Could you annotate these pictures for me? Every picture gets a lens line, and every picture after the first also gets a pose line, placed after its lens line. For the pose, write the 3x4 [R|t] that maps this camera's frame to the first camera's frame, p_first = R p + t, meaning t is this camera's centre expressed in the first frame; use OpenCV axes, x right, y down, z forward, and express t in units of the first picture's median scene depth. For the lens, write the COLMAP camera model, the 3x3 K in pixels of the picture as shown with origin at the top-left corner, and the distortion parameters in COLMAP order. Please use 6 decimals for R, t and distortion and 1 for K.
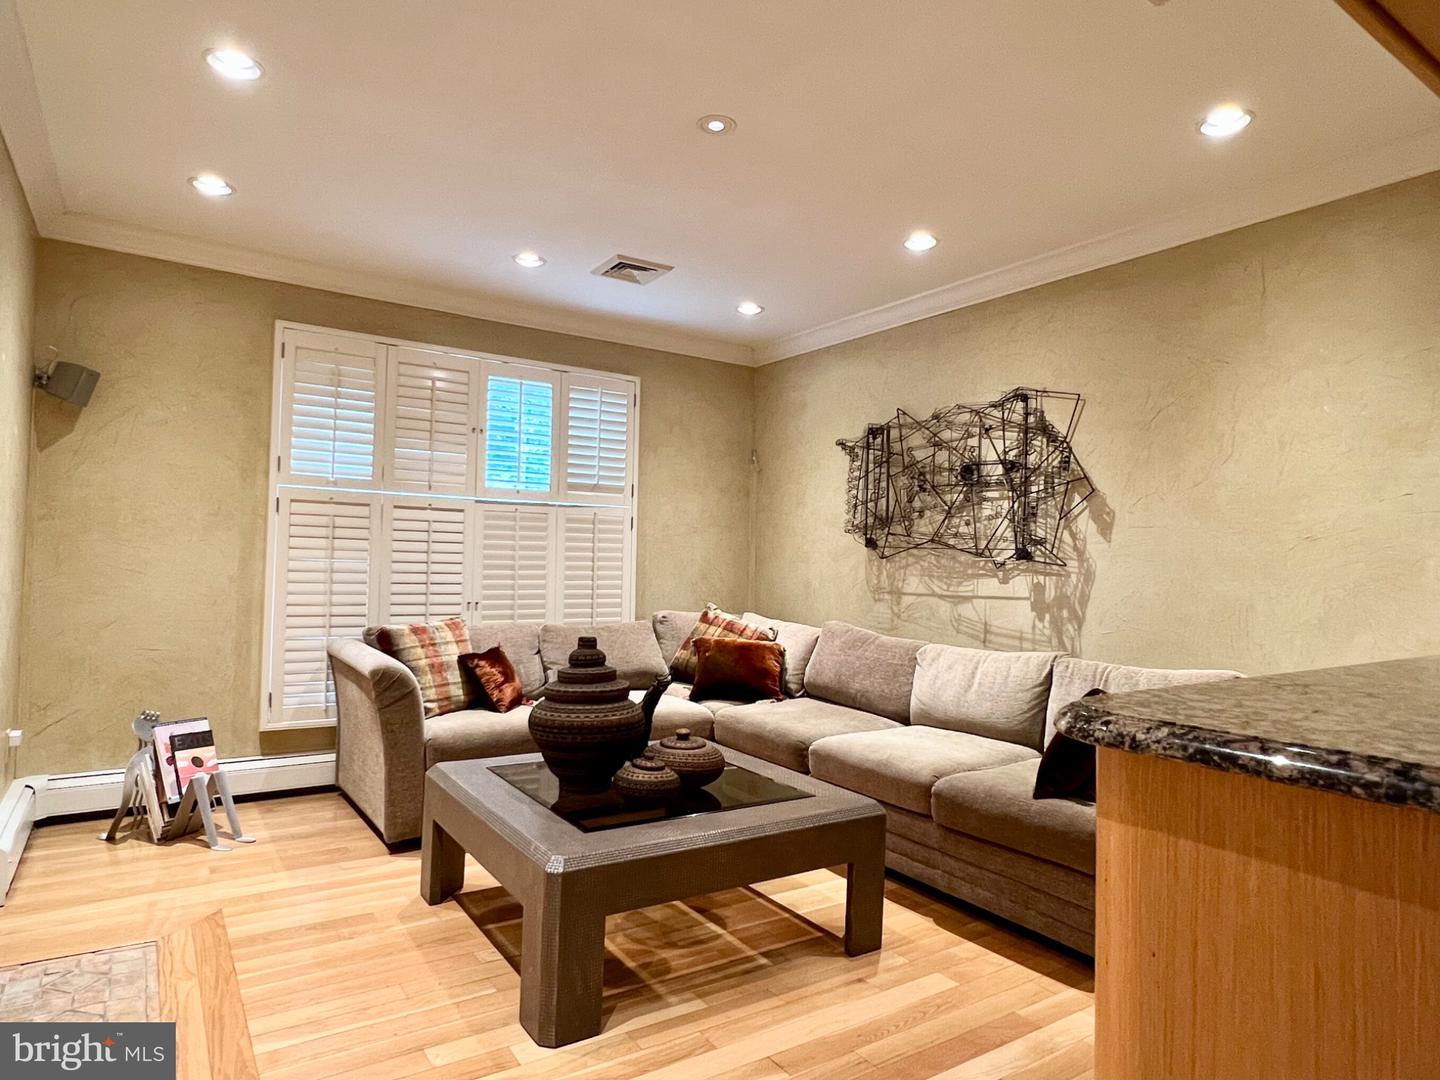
lens RADIAL K [[856.0, 0, 715.3], [0, 856.0, 535.0], [0, 0, 1]] dist [-0.005345, -0.000210]
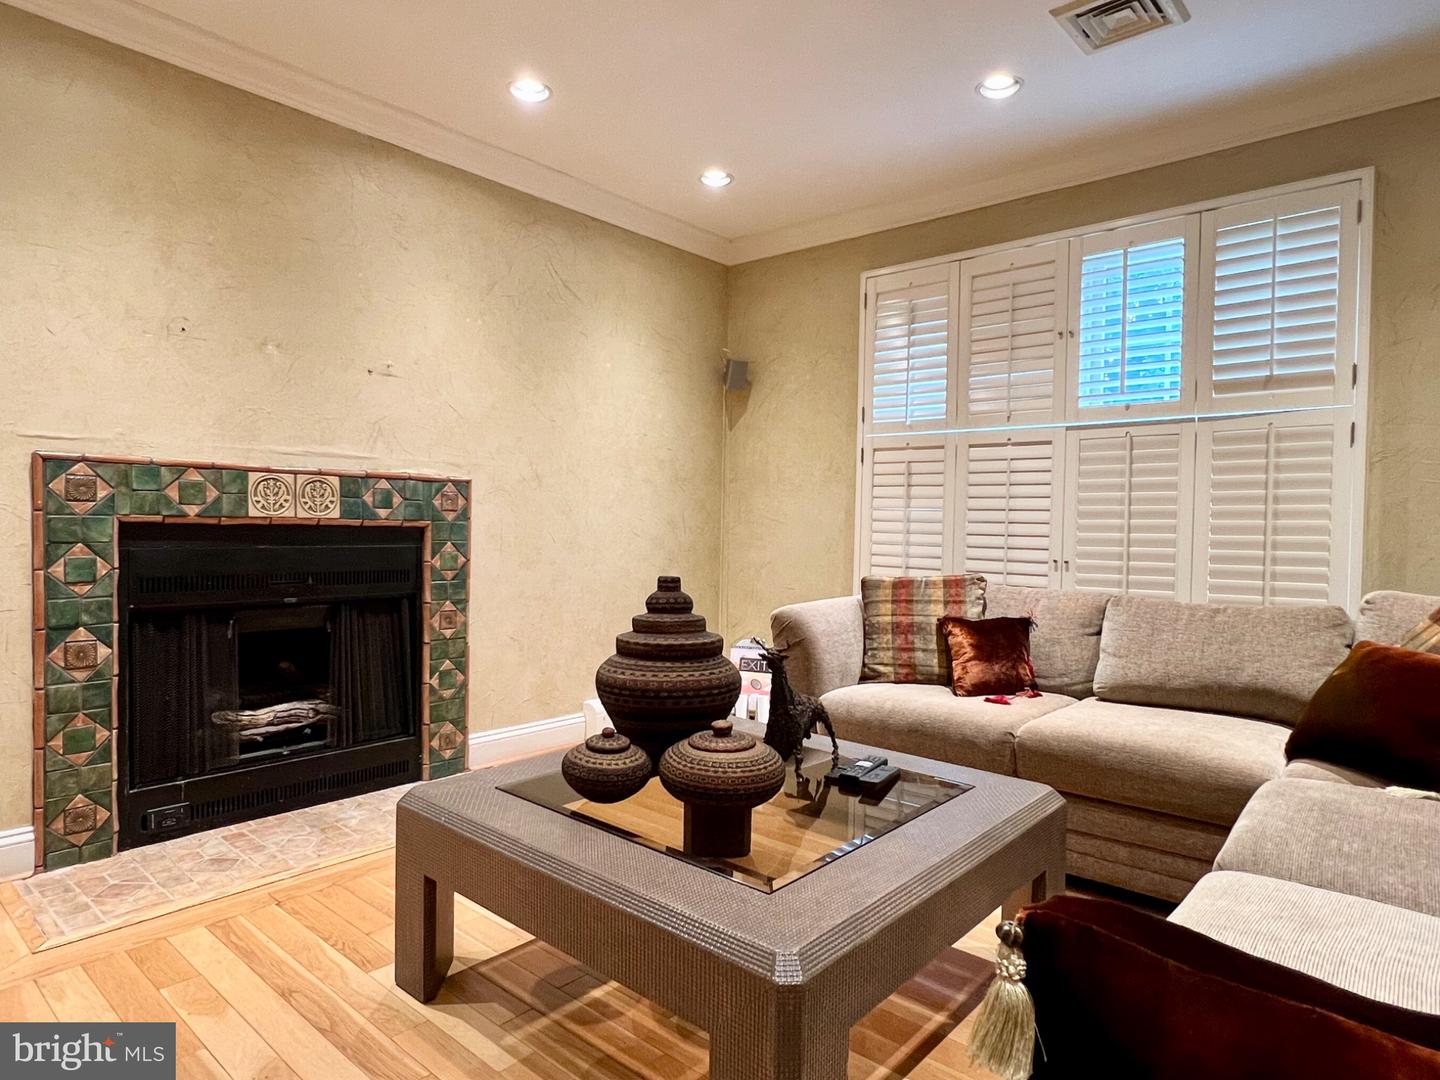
lens RADIAL K [[856.0, 0, 721.0], [0, 856.0, 543.3], [0, 0, 1]] dist [-0.005345, -0.000210]
pose [[0.258670, 0.002829, -0.965962, 0.409091], [0.019028, 0.999787, 0.008024, 0.055561], [0.965778, -0.020456, 0.258561, 0.554731]]
